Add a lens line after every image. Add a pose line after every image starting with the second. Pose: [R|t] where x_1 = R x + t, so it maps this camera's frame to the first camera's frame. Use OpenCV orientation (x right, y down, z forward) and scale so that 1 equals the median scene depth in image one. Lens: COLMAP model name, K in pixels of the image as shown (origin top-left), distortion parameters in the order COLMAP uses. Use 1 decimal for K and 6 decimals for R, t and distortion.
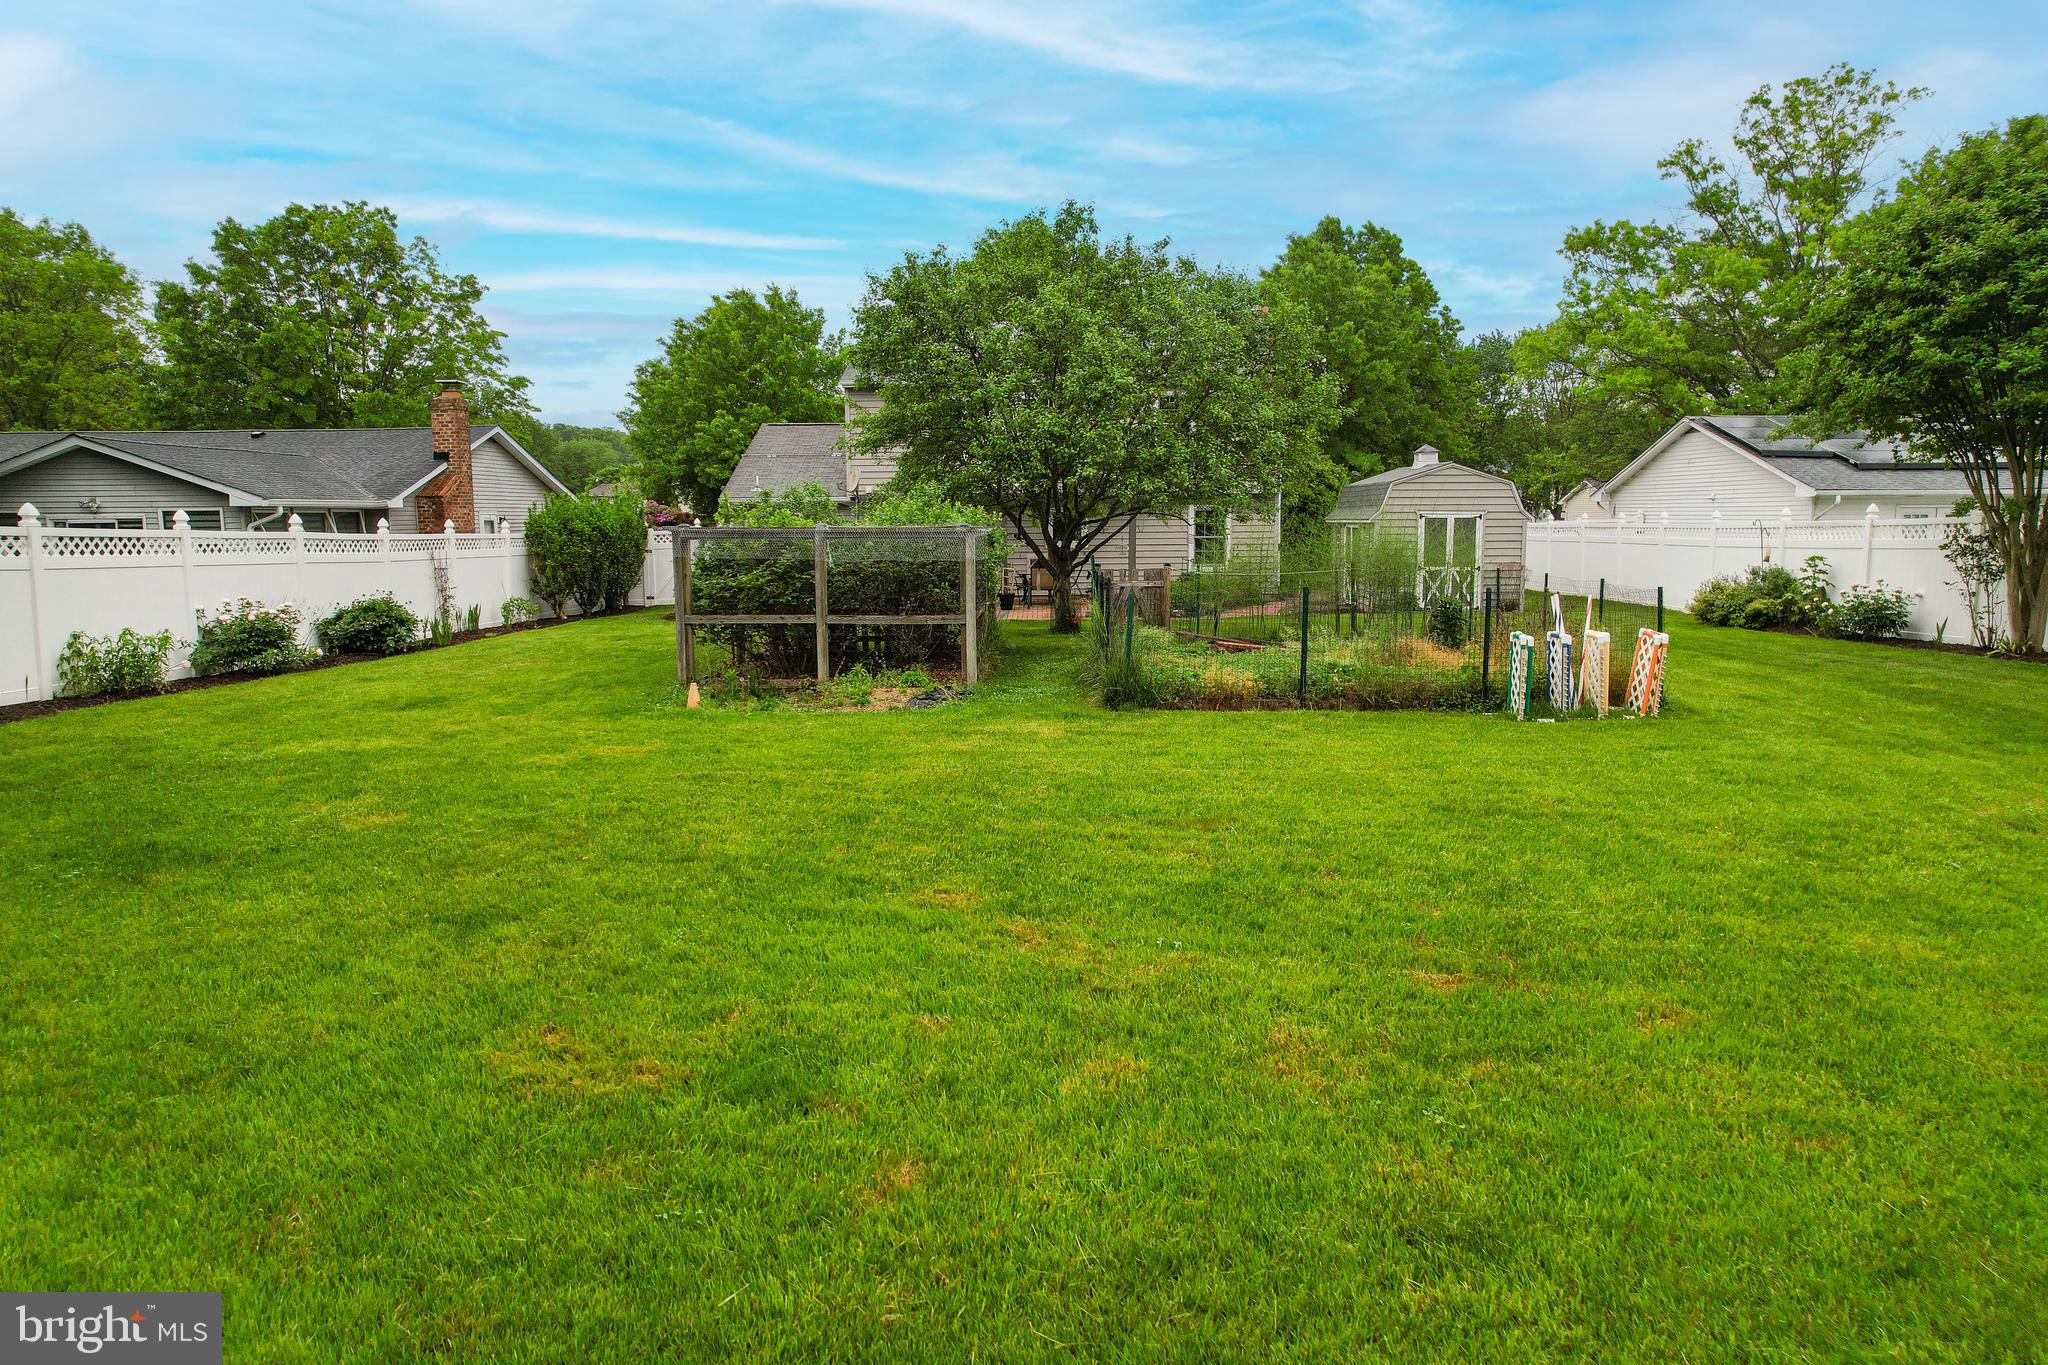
lens RADIAL K [[1313.0, 0, 1033.3], [0, 1313.0, 681.9], [0, 0, 1]] dist [-0.061863, 0.054181]
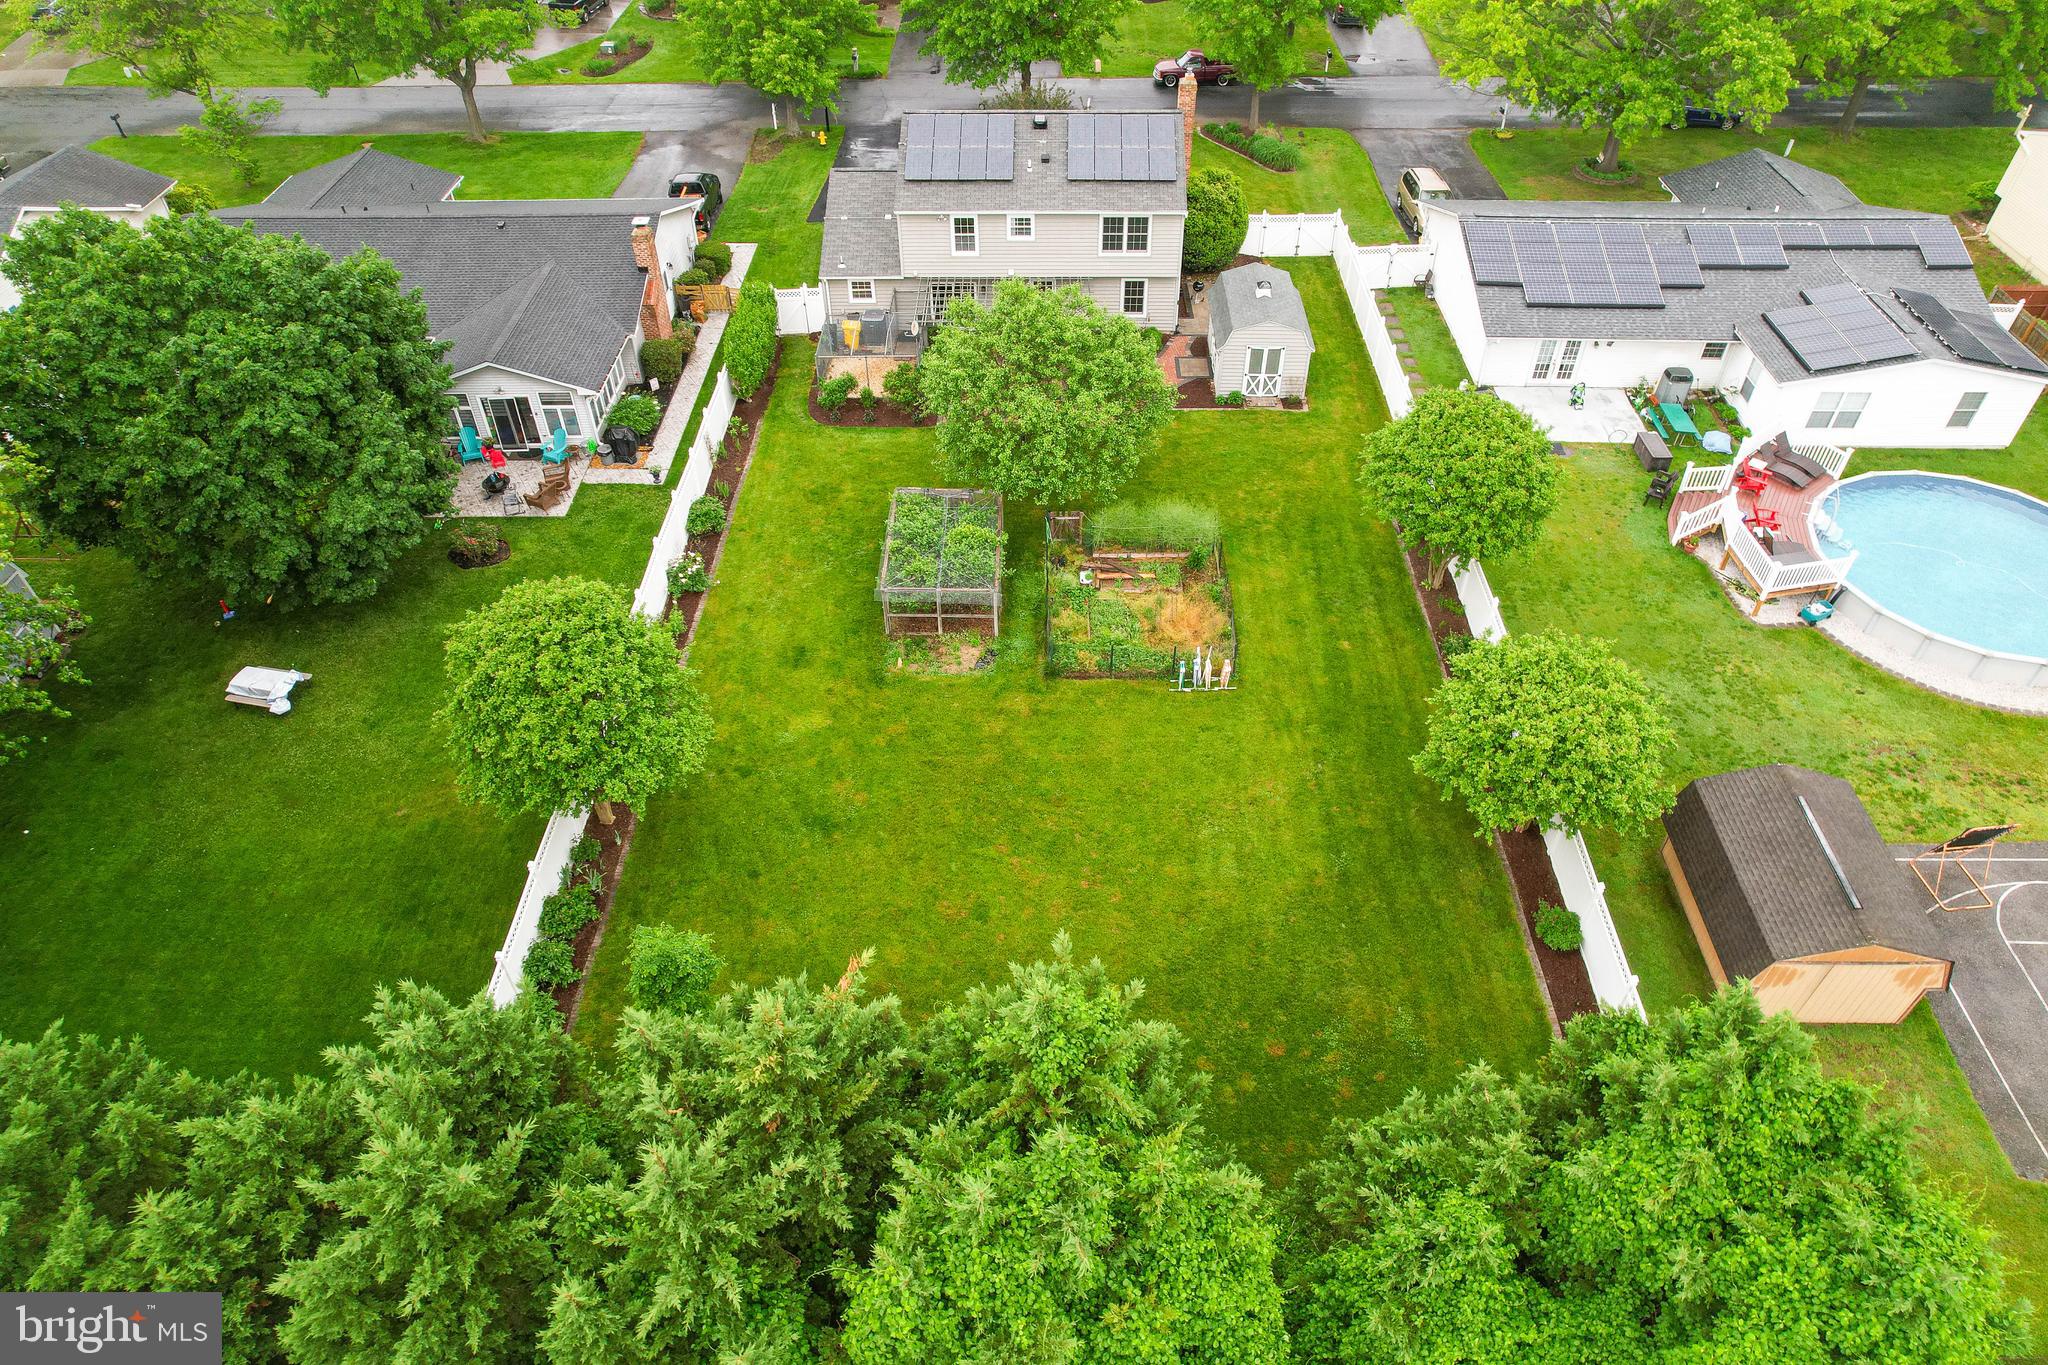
lens RADIAL K [[1313.0, 0, 1024.2], [0, 1313.0, 696.6], [0, 0, 1]] dist [-0.061863, 0.054181]
pose [[0.999987, -0.002560, -0.004440, 0.012226], [0.004676, 0.810318, 0.585972, -0.852803], [0.002098, -0.585985, 0.810319, -0.724454]]
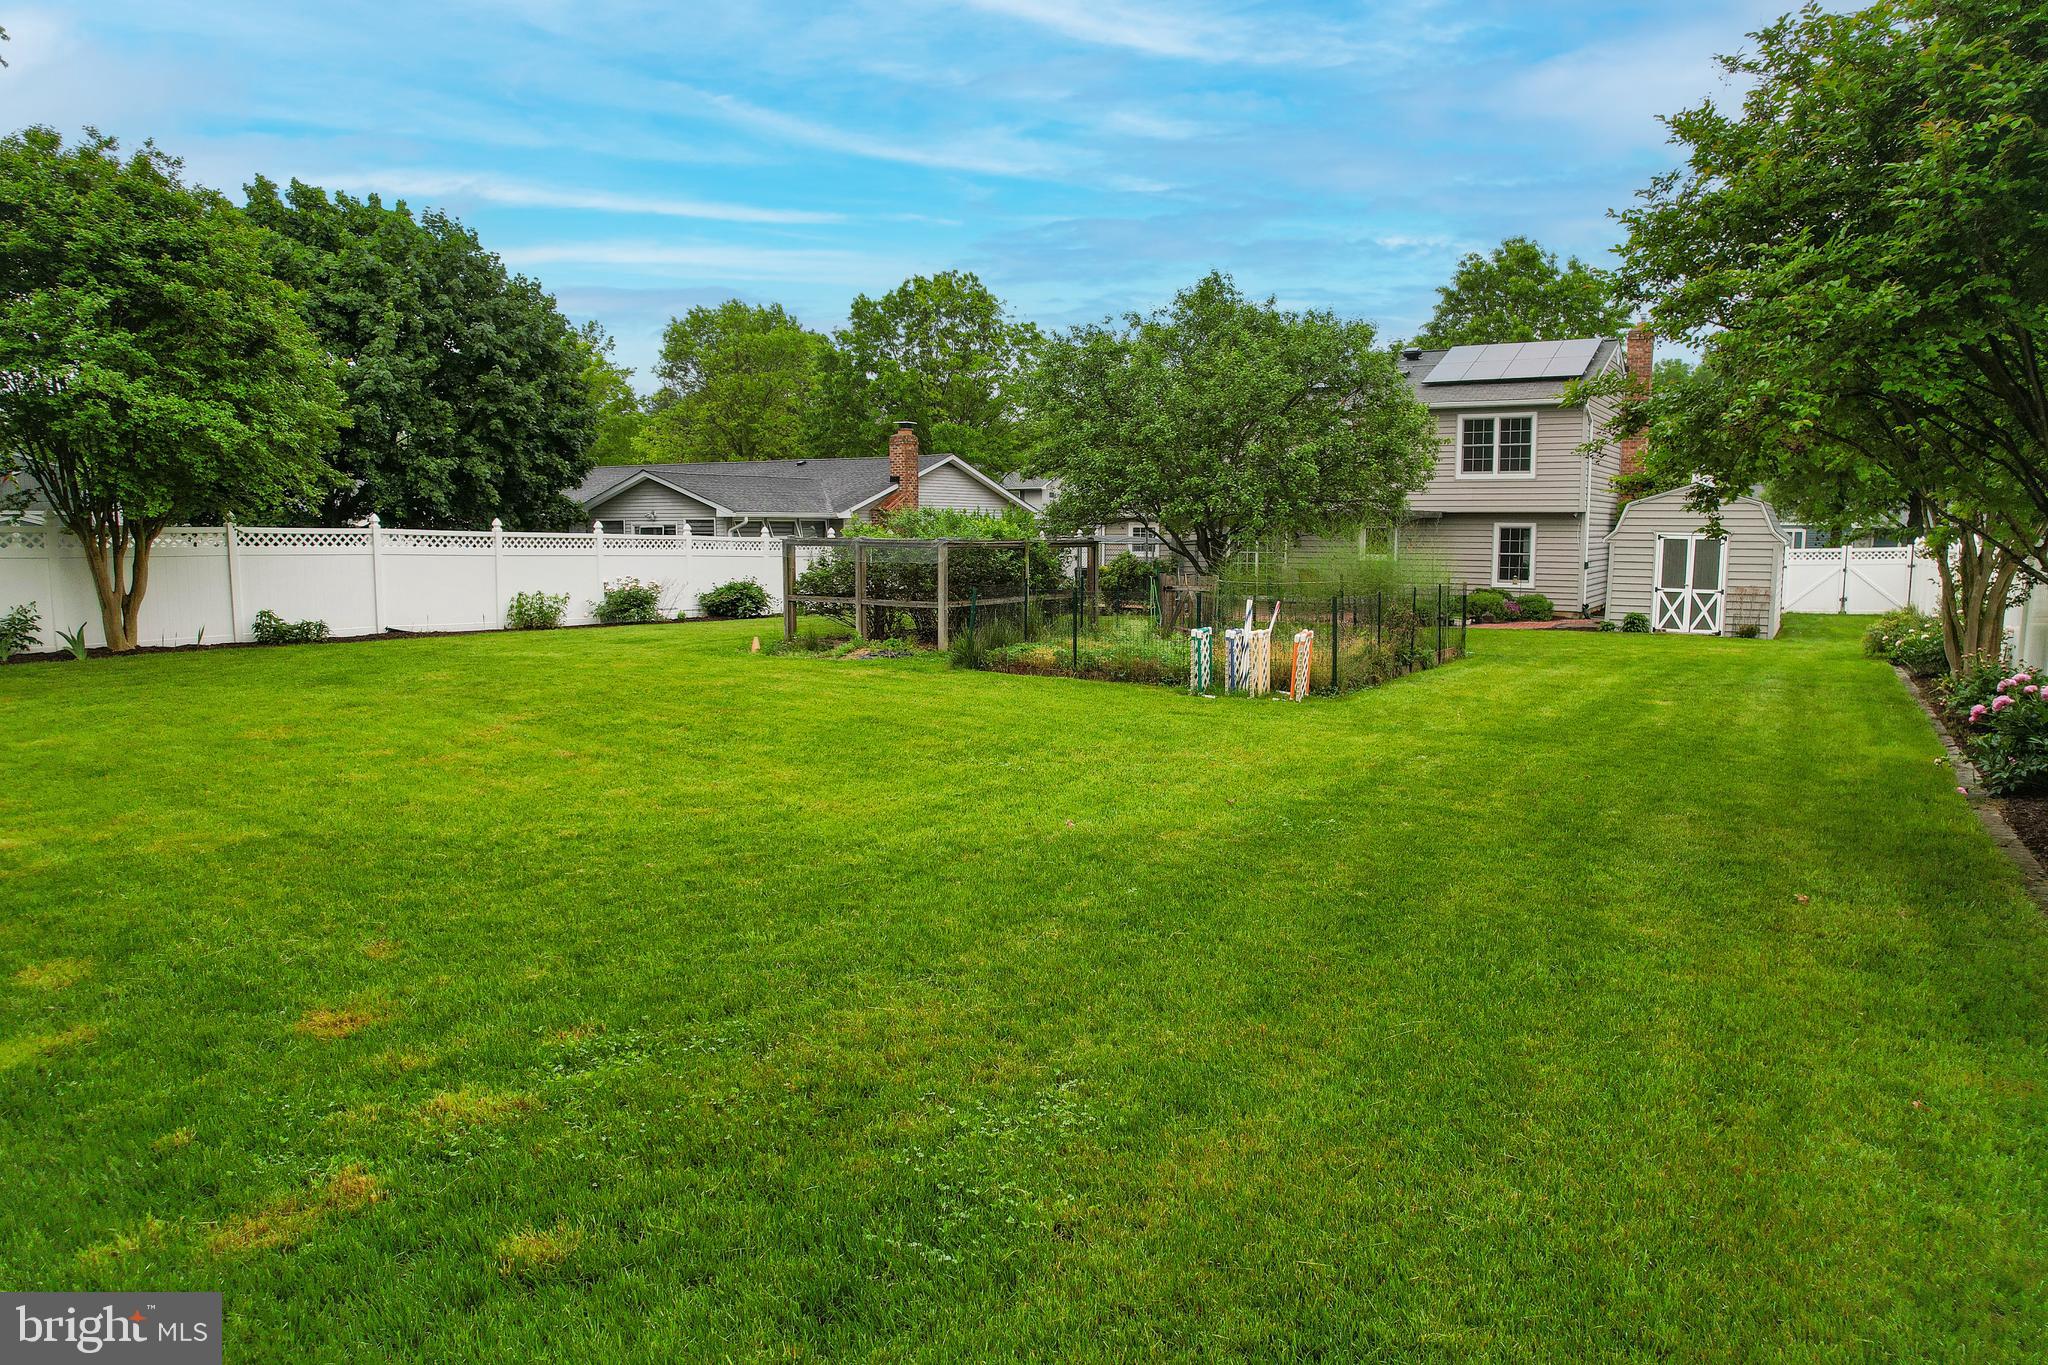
lens RADIAL K [[1313.0, 0, 1022.7], [0, 1313.0, 687.2], [0, 0, 1]] dist [-0.061863, 0.054181]
pose [[0.861581, 0.072135, -0.502469, 0.432895], [-0.073277, 0.997158, 0.017506, 0.005563], [0.502304, 0.021736, 0.864418, -0.105663]]
